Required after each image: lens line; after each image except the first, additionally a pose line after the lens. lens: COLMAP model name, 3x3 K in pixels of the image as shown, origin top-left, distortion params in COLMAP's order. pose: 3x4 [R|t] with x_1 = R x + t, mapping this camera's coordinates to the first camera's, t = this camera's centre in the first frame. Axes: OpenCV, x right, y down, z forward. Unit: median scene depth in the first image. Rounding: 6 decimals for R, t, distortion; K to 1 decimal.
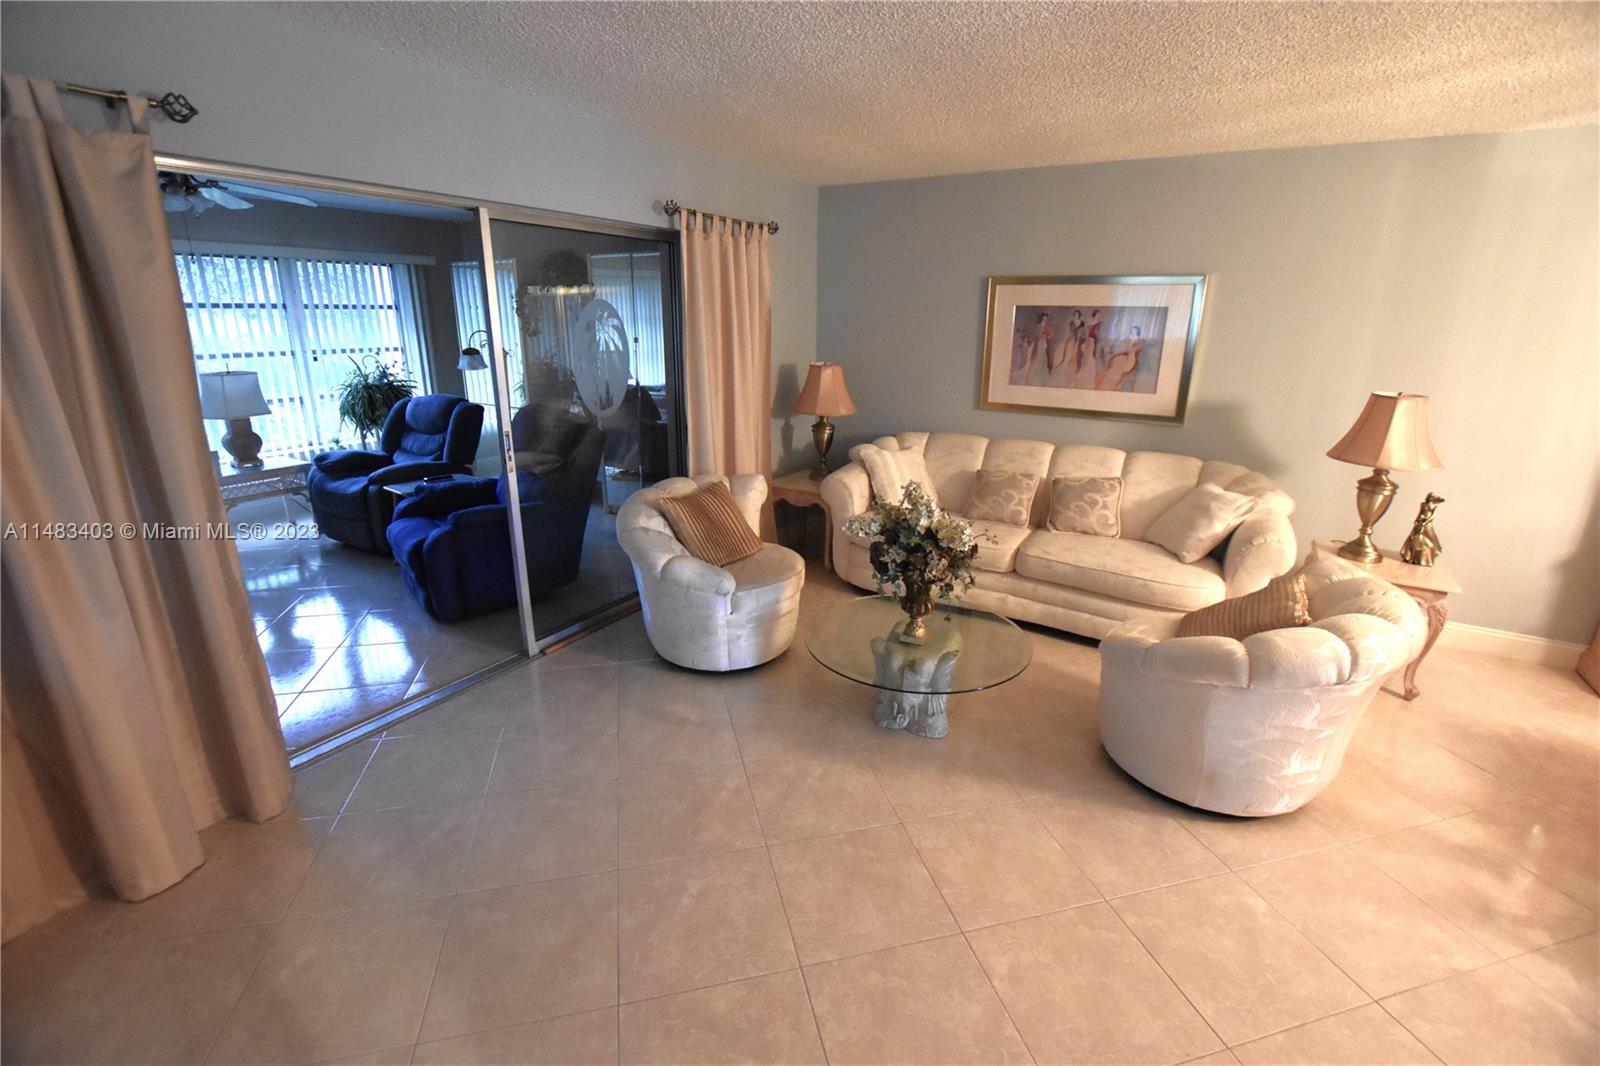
lens RADIAL K [[711.7, 0, 801.4], [0, 711.7, 528.1], [0, 0, 1]] dist [-0.028683, 0.000322]
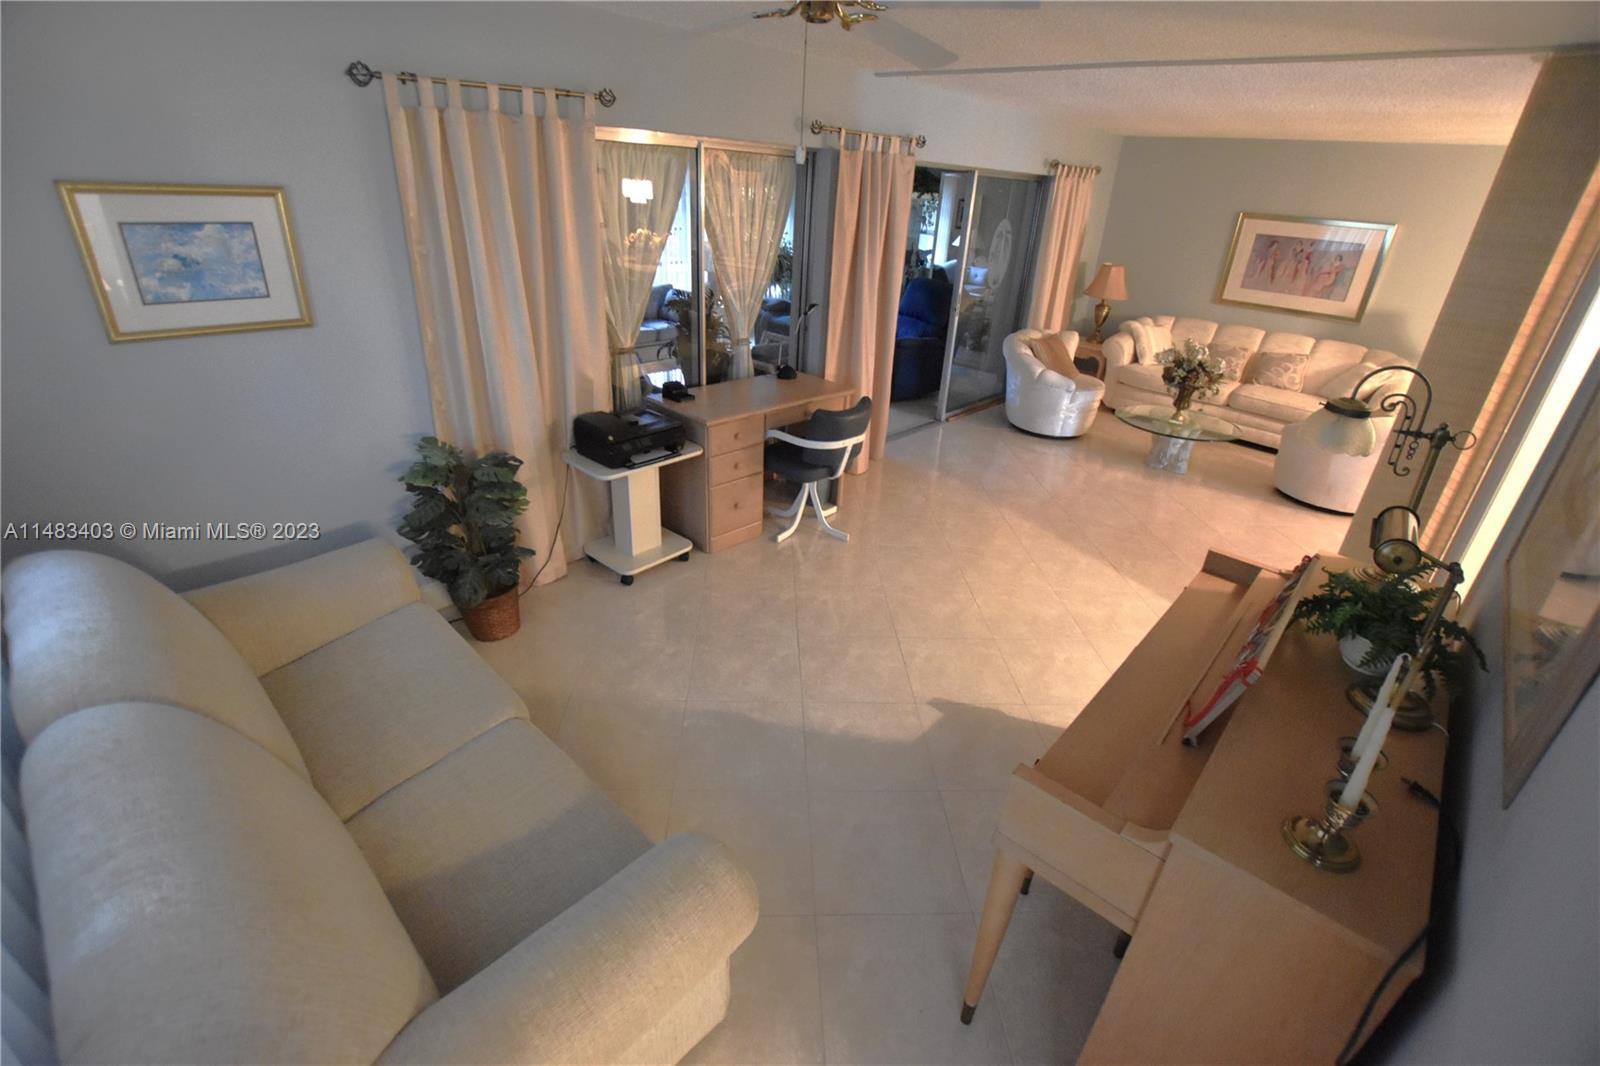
lens RADIAL K [[713.4, 0, 800.0], [0, 713.4, 533.0], [0, 0, 1]] dist [-0.026875, -0.000143]
pose [[0.978897, 0.125842, -0.161012, -0.346141], [-0.097965, 0.980442, 0.170692, 0.157698], [0.179343, -0.151316, 0.972080, -0.761078]]
